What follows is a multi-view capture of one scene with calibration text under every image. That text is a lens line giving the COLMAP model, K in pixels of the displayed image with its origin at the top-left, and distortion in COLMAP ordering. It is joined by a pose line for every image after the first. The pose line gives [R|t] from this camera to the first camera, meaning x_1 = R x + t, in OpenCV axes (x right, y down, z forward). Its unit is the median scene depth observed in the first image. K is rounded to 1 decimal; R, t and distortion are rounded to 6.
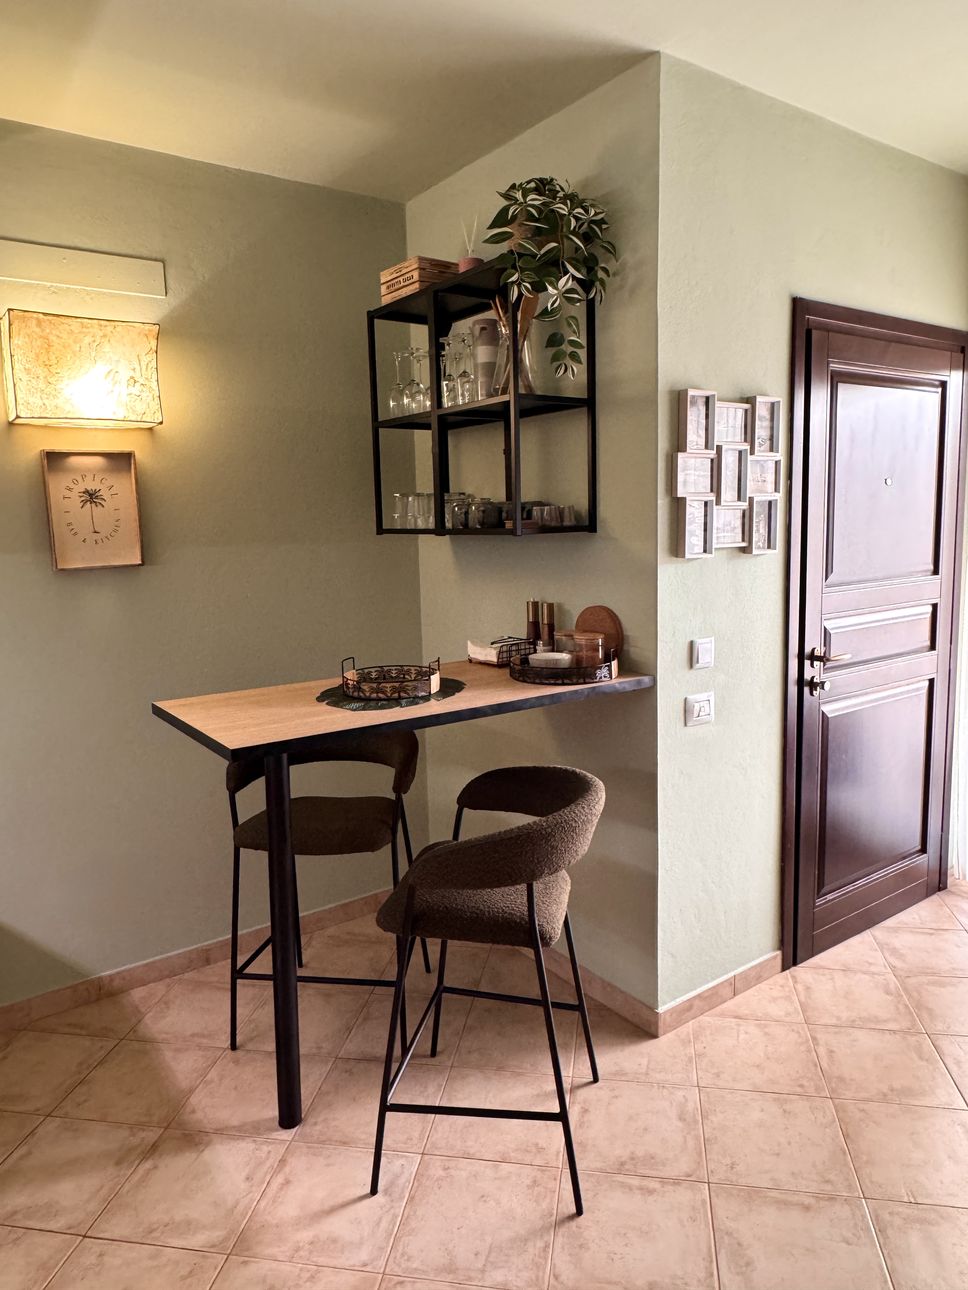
lens RADIAL K [[870.8, 0, 482.8], [0, 870.8, 645.7], [0, 0, 1]] dist [0.000085, 0.006885]
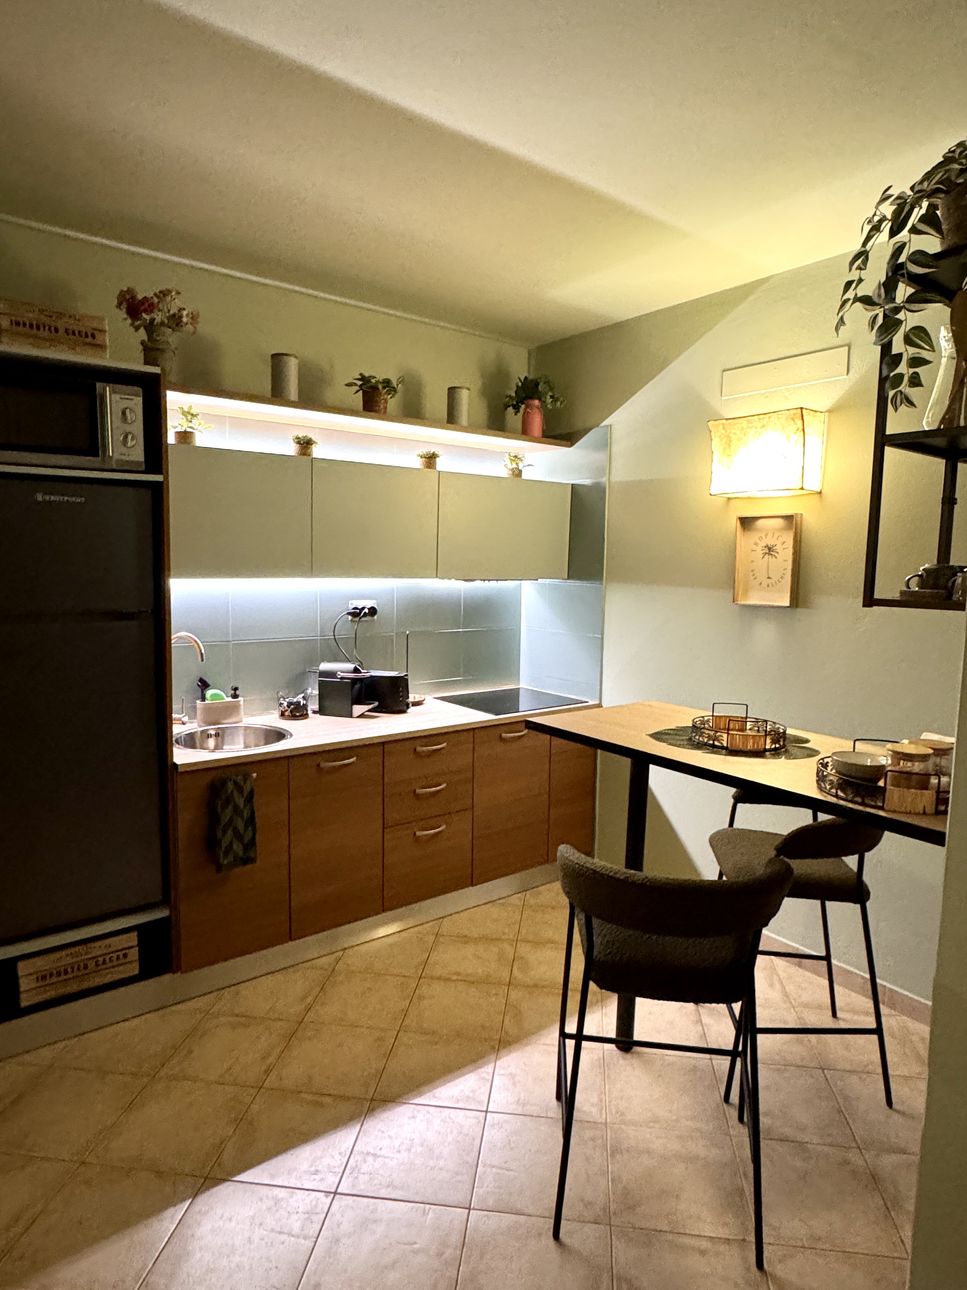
lens RADIAL K [[779.0, 0, 486.0], [0, 779.0, 643.9], [0, 0, 1]] dist [-0.011173, 0.010645]
pose [[0.039942, 0.135647, -0.989952, 0.687653], [-0.163982, 0.978199, 0.127420, -0.115348], [0.985654, 0.157245, 0.061315, 0.549813]]
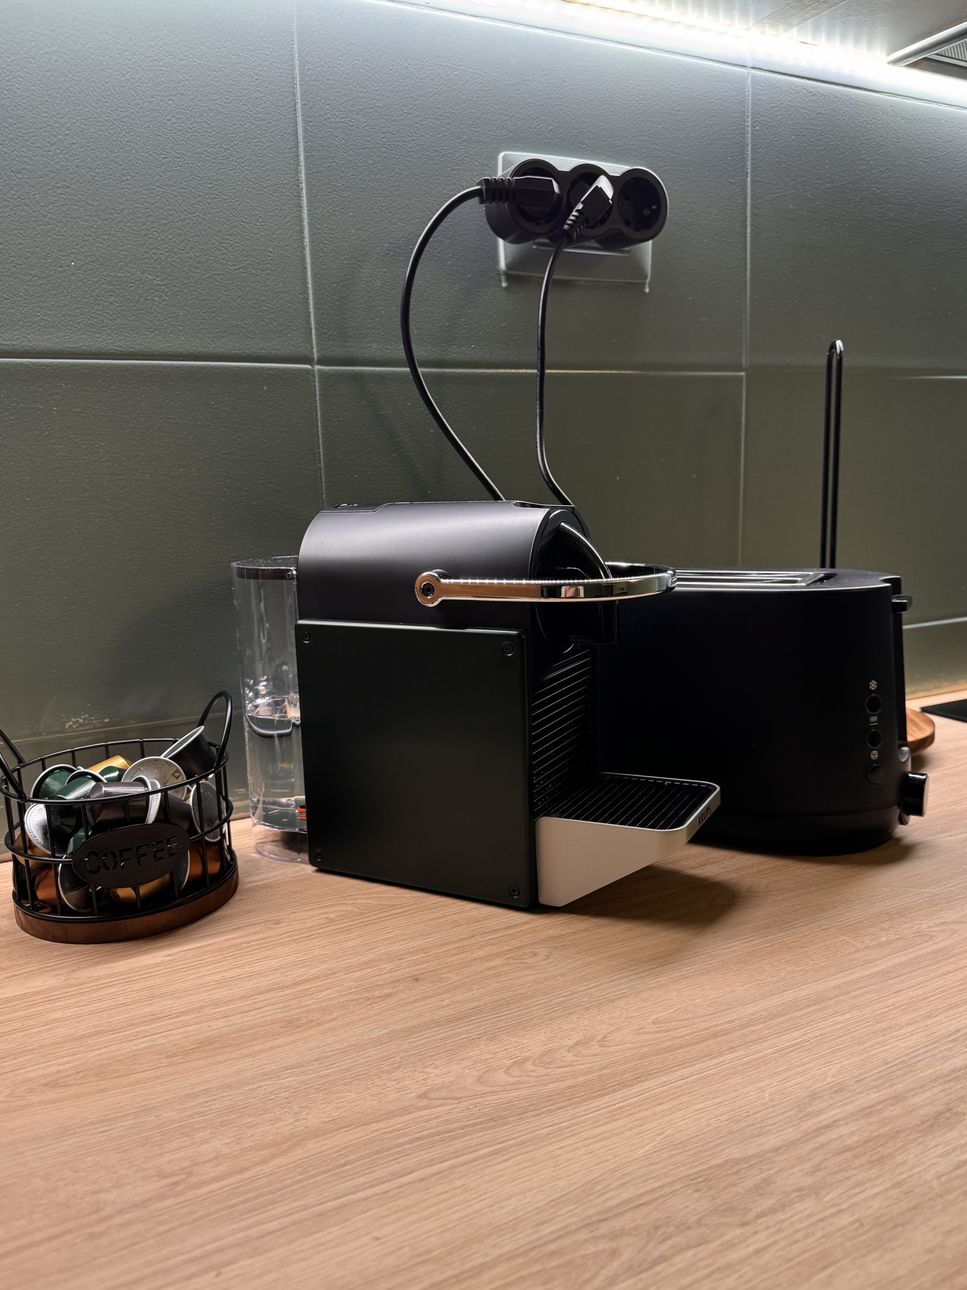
lens RADIAL K [[940.7, 0, 481.1], [0, 940.7, 643.4], [0, 0, 1]] dist [-0.001058, -0.000114]
pose [[-0.157522, 0.211797, -0.964536, -0.379251], [-0.107948, 0.967183, 0.230008, 0.099288], [0.981598, 0.140351, -0.129490, 0.437326]]
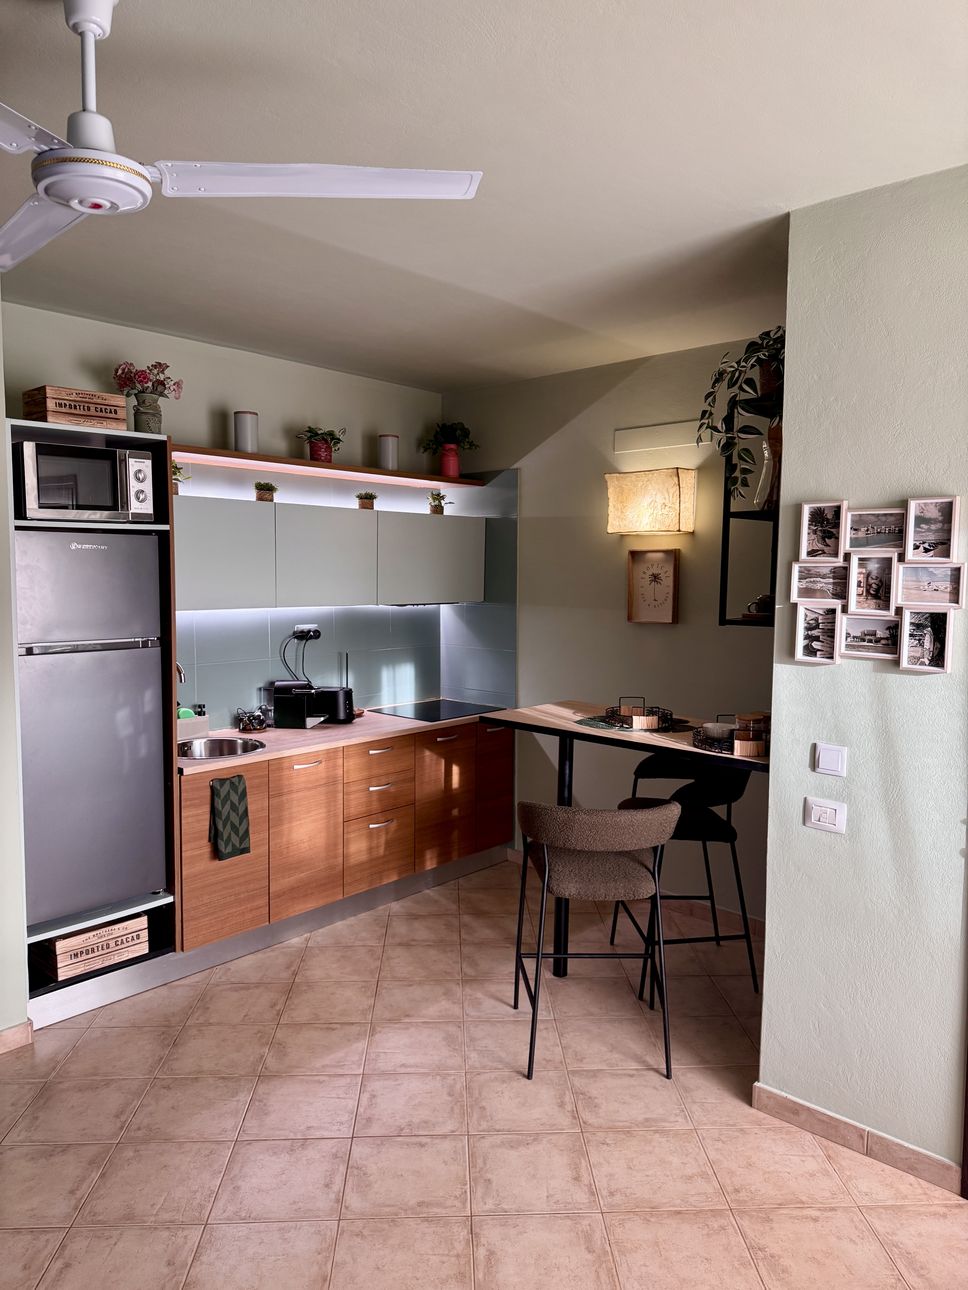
lens RADIAL K [[904.4, 0, 480.7], [0, 904.4, 649.5], [0, 0, 1]] dist [0.058792, -0.072660]
pose [[0.205411, 0.115413, -0.971847, 1.111687], [-0.154274, 0.984425, 0.084299, -0.134556], [0.966440, 0.132614, 0.220017, 0.354283]]
